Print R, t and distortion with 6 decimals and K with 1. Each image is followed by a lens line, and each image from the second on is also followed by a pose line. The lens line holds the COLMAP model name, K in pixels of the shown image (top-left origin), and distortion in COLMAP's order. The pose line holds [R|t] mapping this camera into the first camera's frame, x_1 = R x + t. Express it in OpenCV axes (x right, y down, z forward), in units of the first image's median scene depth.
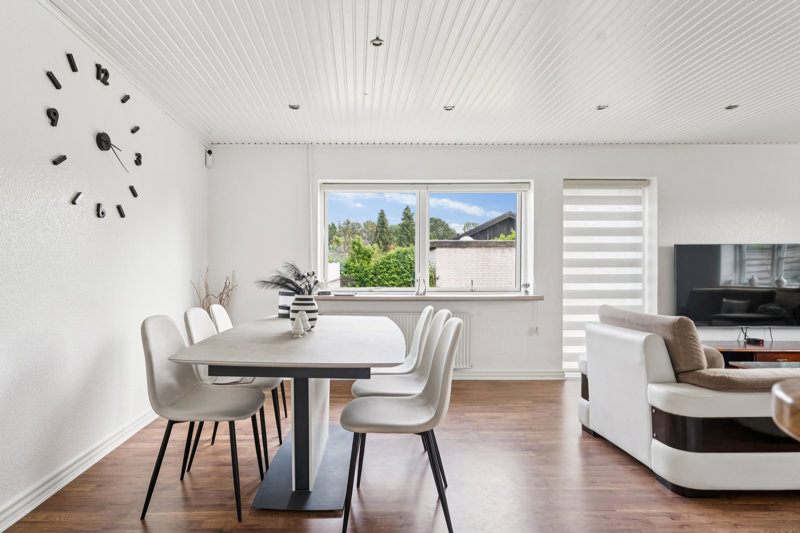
lens RADIAL K [[432.8, 0, 354.8], [0, 432.8, 271.6], [0, 0, 1]] dist [-0.000643, -0.000896]
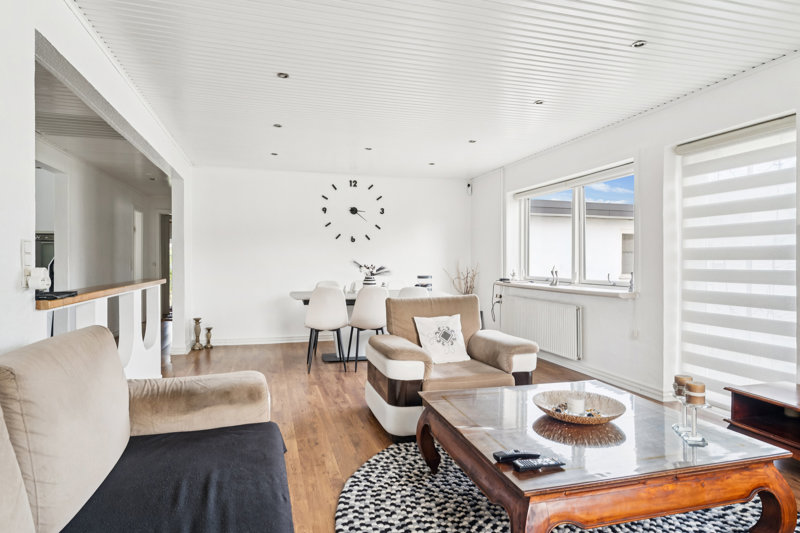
lens RADIAL K [[469.2, 0, 400.0], [0, 469.2, 266.5], [0, 0, 1]] dist [0.000065, -0.000006]
pose [[0.279151, 0.012604, -0.960164, 1.176384], [0.003281, 0.999895, 0.014080, -0.013452], [0.960241, -0.007080, 0.279081, 0.296366]]
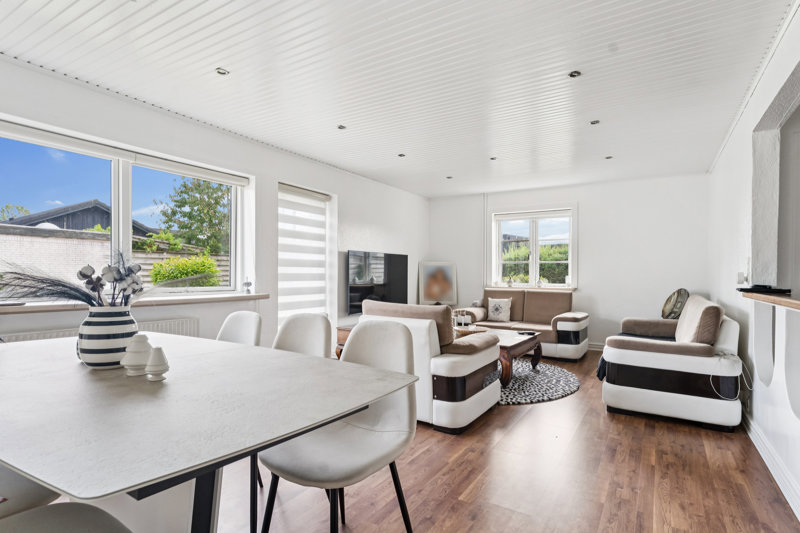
lens RADIAL K [[420.0, 0, 399.0], [0, 420.0, 276.5], [0, 0, 1]] dist [-0.000761, -0.000207]
pose [[0.520531, 0.000633, 0.853843, -0.230784], [-0.013977, 0.999872, 0.007780, 0.002373], [-0.853729, -0.015984, 0.520473, 0.222712]]
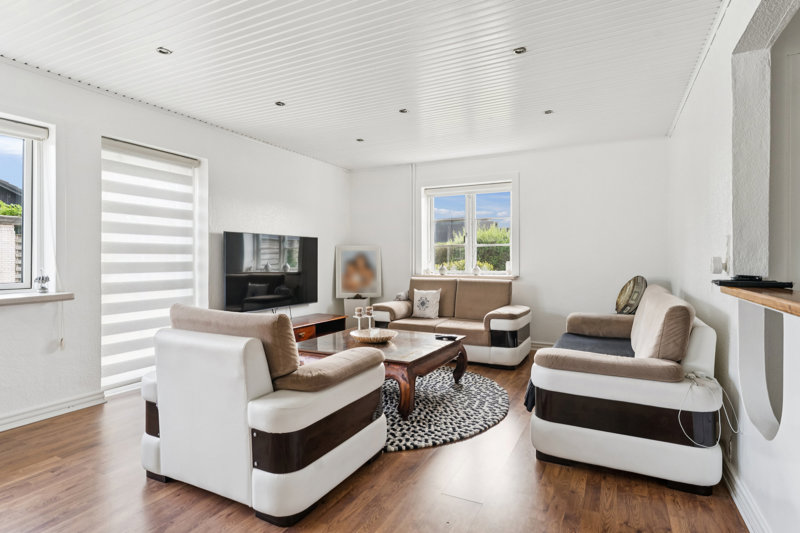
lens RADIAL K [[428.9, 0, 397.0], [0, 428.9, 261.4], [0, 0, 1]] dist [-0.001071, -0.000686]
pose [[0.453059, -0.003617, 0.891473, 0.051440], [-0.004986, 0.999966, 0.006591, -0.003452], [-0.891466, -0.007431, 0.453026, 0.206717]]
